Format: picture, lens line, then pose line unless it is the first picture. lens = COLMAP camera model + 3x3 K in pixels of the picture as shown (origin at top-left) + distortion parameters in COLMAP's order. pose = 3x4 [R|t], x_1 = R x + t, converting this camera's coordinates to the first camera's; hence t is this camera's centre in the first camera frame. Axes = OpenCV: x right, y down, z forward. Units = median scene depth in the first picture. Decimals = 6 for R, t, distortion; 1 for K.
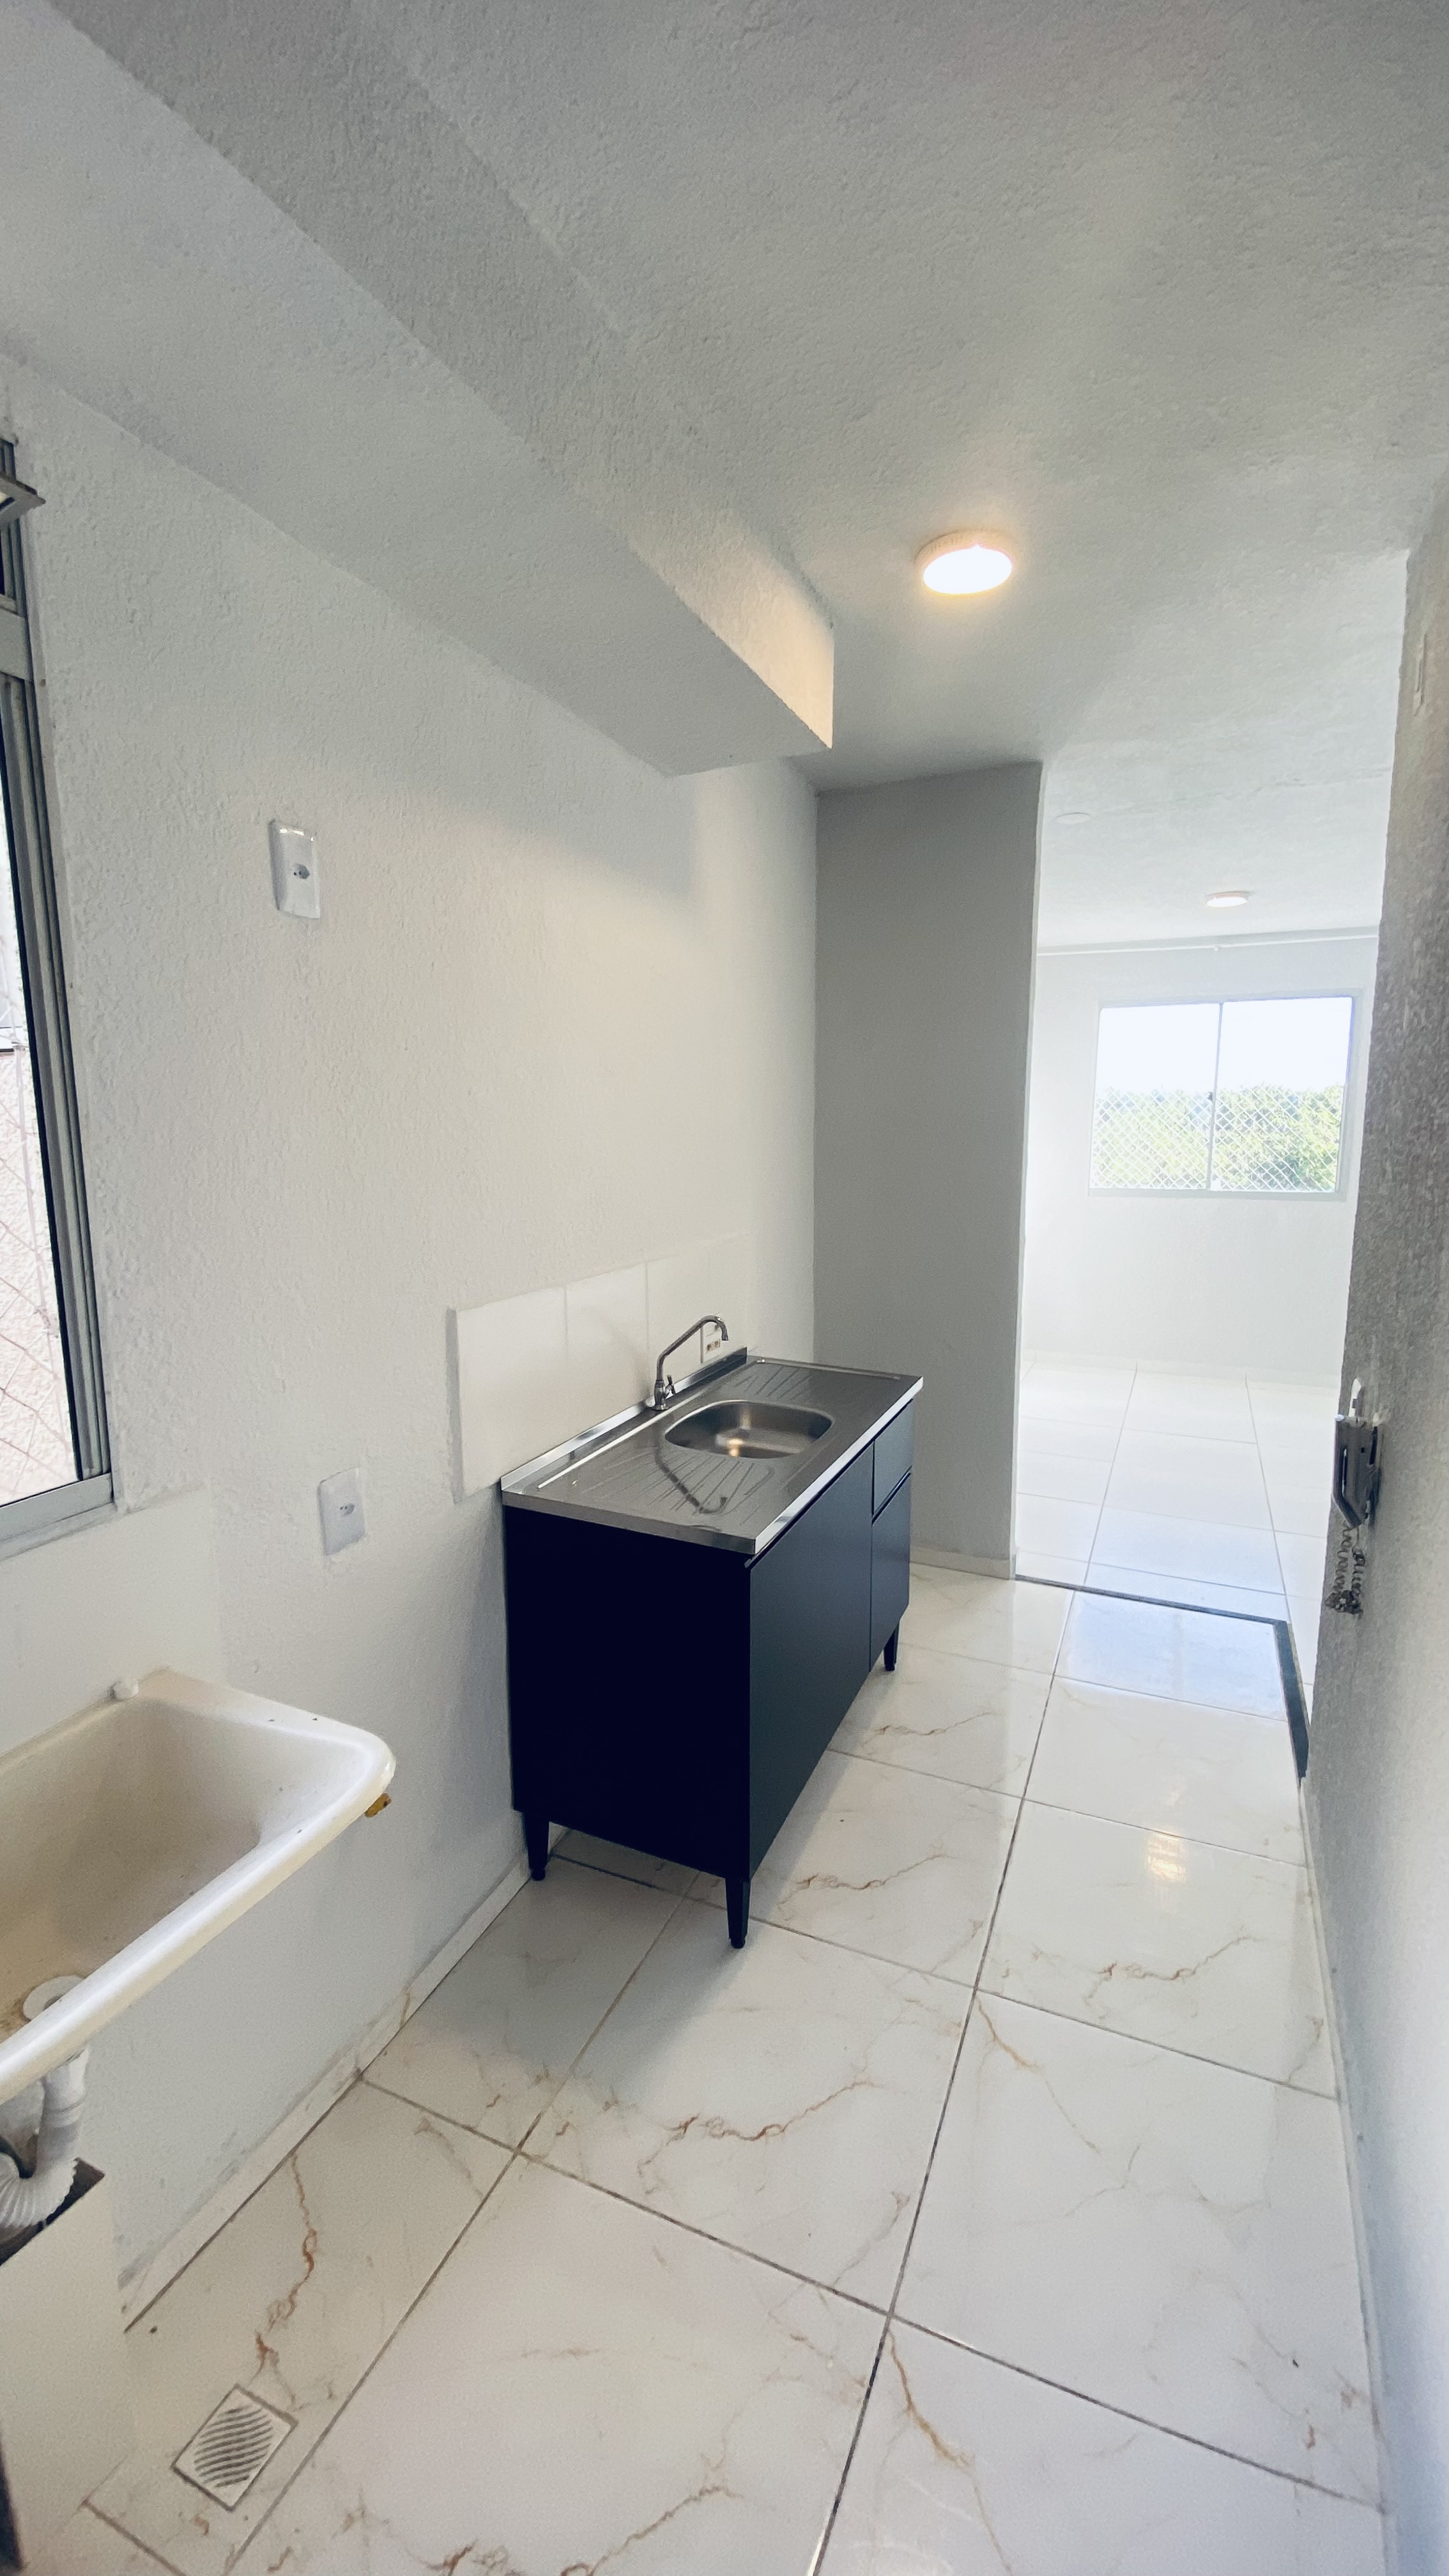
lens RADIAL K [[1032.1, 0, 724.5], [0, 1032.1, 1288.0], [0, 0, 1]] dist [0.032745, -0.023531]
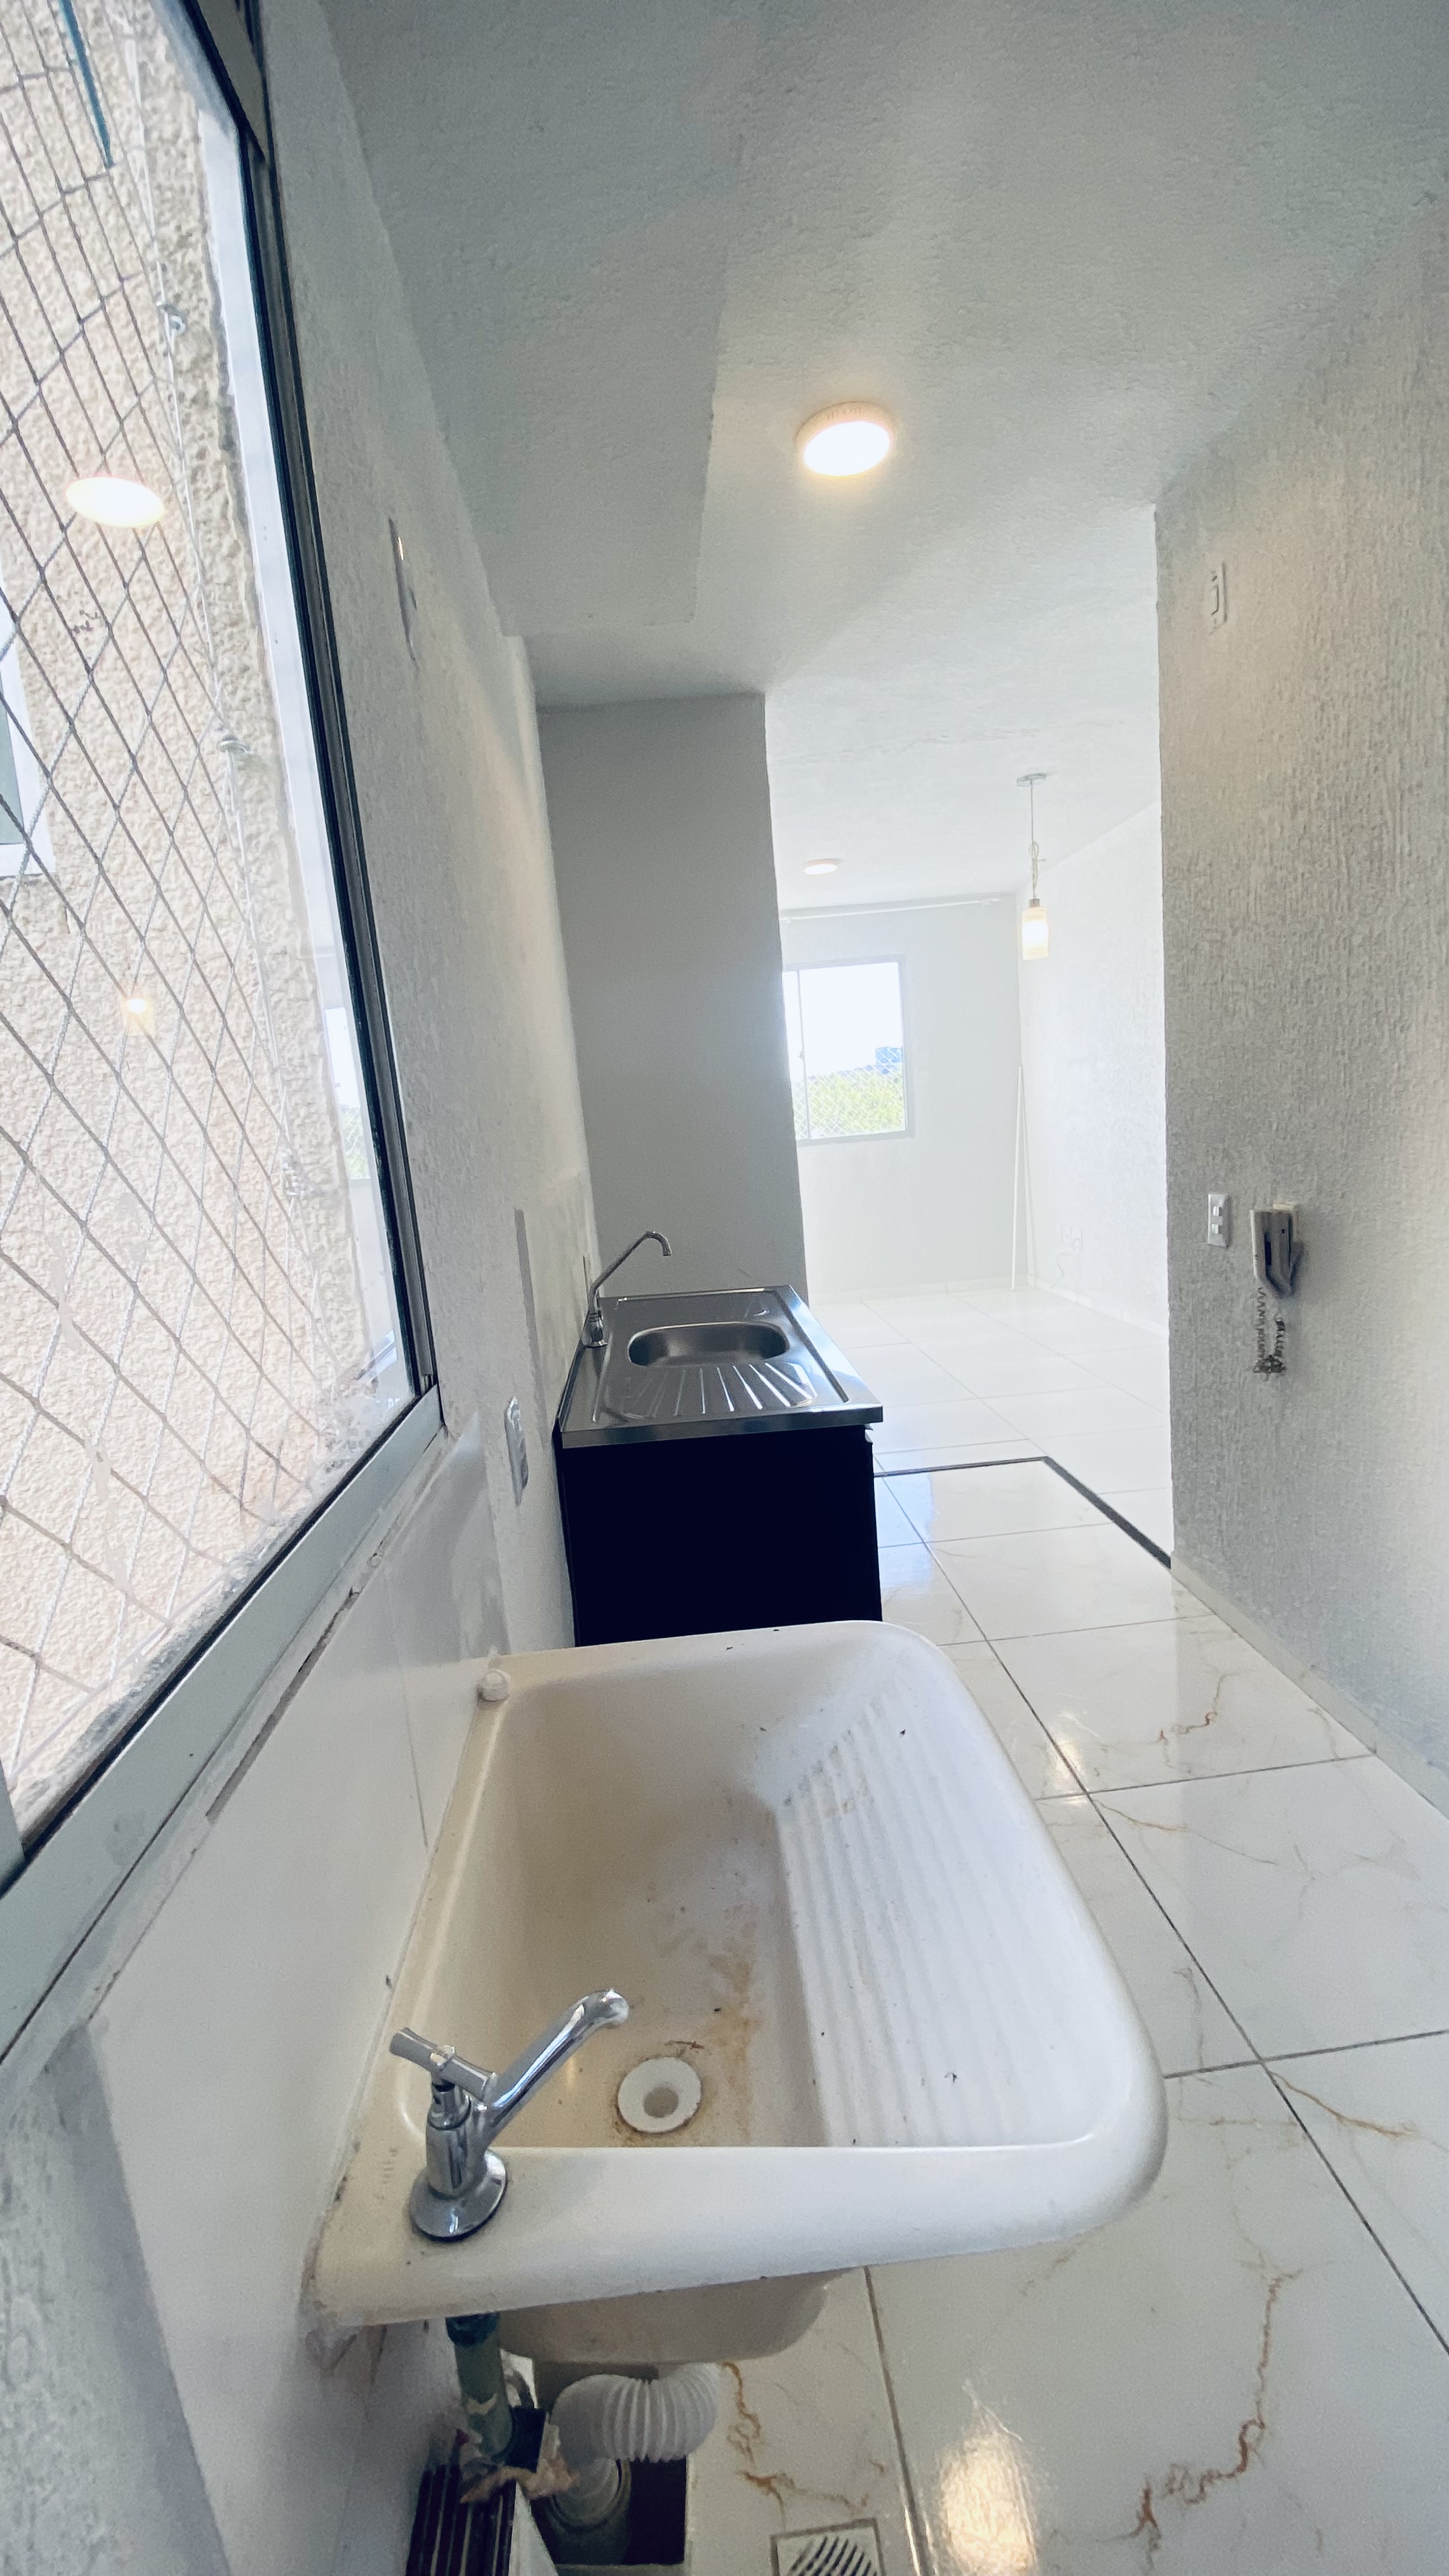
lens RADIAL K [[1032.1, 0, 724.5], [0, 1032.1, 1288.0], [0, 0, 1]] dist [0.032745, -0.023531]
pose [[0.881227, -0.148408, 0.448791, -0.650770], [0.153956, 0.987778, 0.024342, 0.113872], [-0.446918, 0.047644, 0.893305, 0.267247]]
